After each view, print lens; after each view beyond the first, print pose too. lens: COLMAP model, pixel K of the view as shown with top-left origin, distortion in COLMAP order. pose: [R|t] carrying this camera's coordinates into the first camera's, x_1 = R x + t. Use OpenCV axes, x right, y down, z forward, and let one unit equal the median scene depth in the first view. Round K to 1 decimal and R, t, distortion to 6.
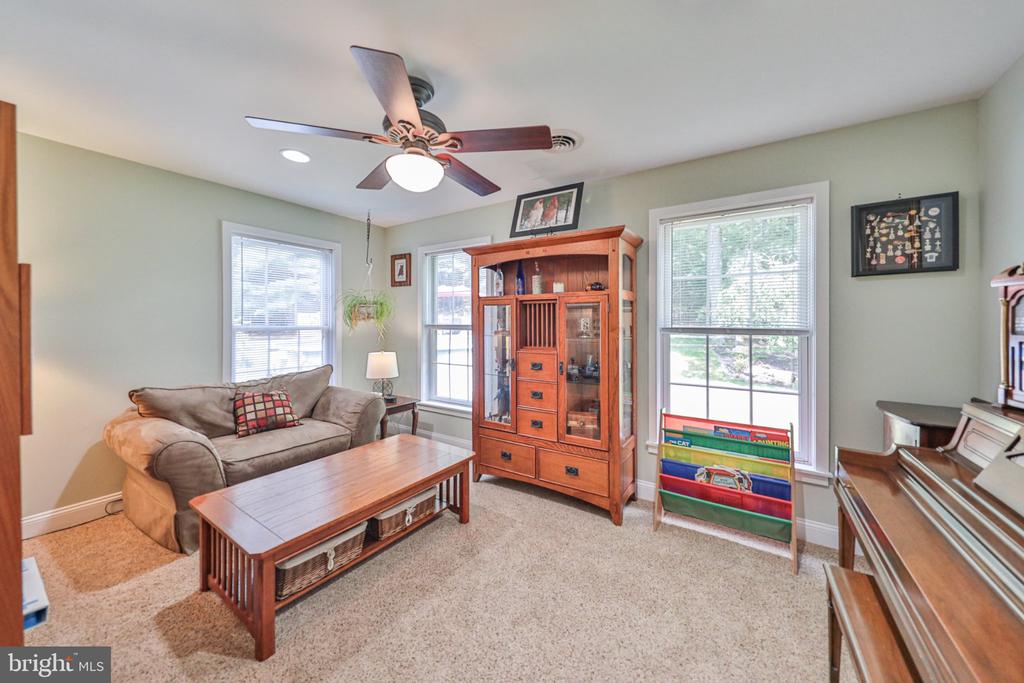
lens RADIAL K [[353.6, 0, 527.9], [0, 353.6, 325.0], [0, 0, 1]] dist [0.000325, -0.000033]
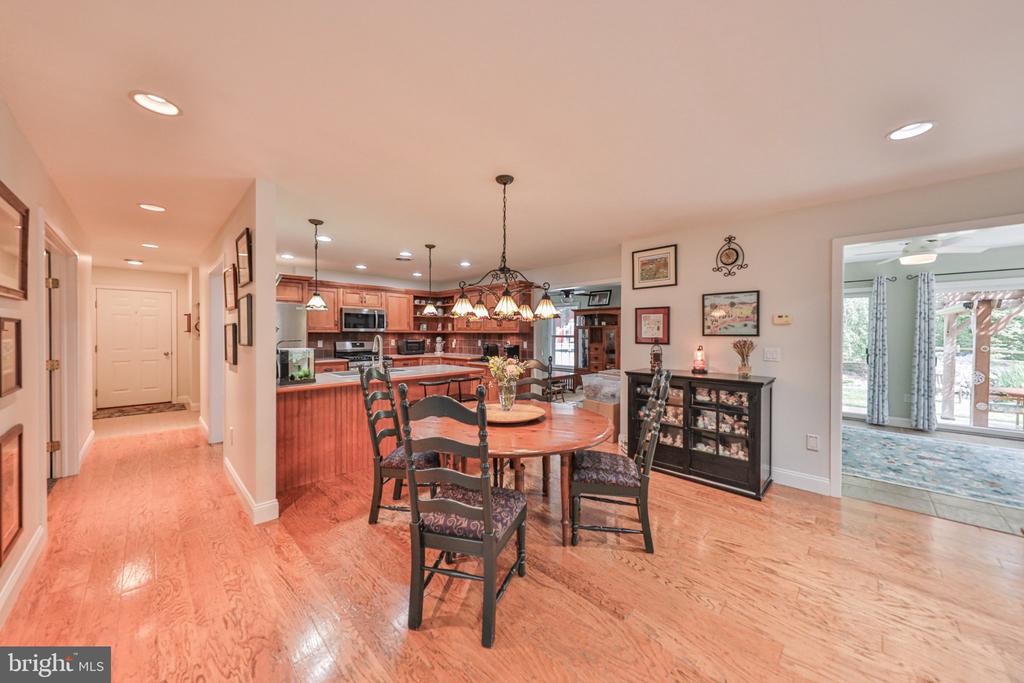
lens RADIAL K [[353.6, 0, 511.0], [0, 353.6, 338.3], [0, 0, 1]] dist [0.000325, -0.000033]
pose [[0.973113, 0.005644, -0.230261, 0.009522], [-0.003448, 0.999945, 0.009938, -0.004736], [0.230304, -0.008877, 0.973078, -2.013127]]
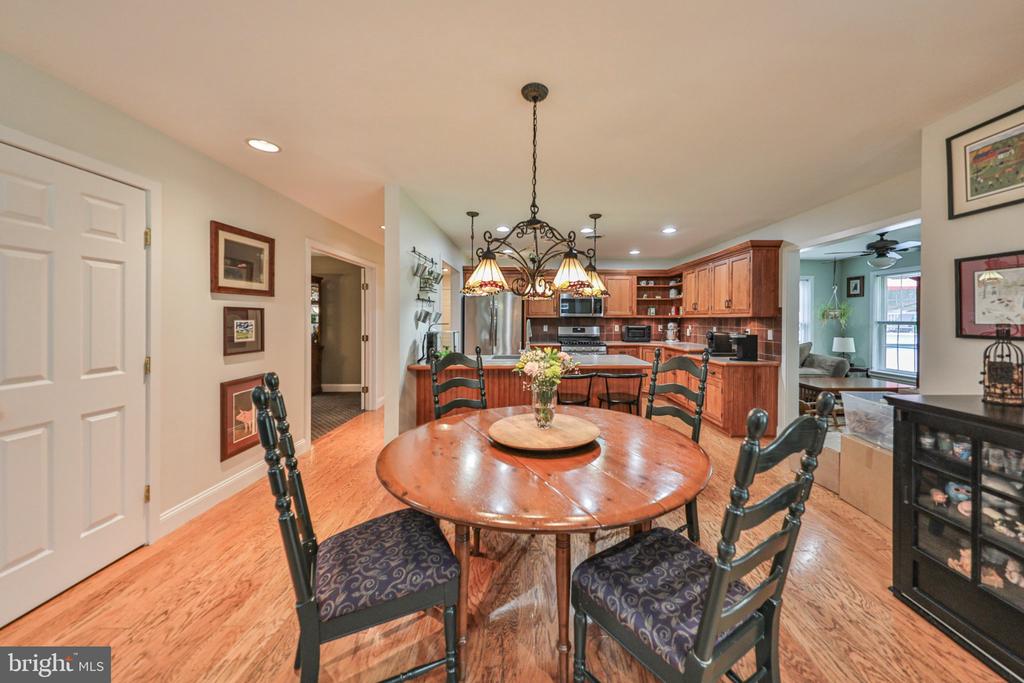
lens RADIAL K [[353.6, 0, 540.6], [0, 353.6, 321.3], [0, 0, 1]] dist [0.000325, -0.000033]
pose [[0.542077, 0.005491, -0.840311, 0.299992], [-0.004484, 0.999983, 0.003642, 0.000344], [0.840317, 0.001793, 0.542093, -1.499575]]
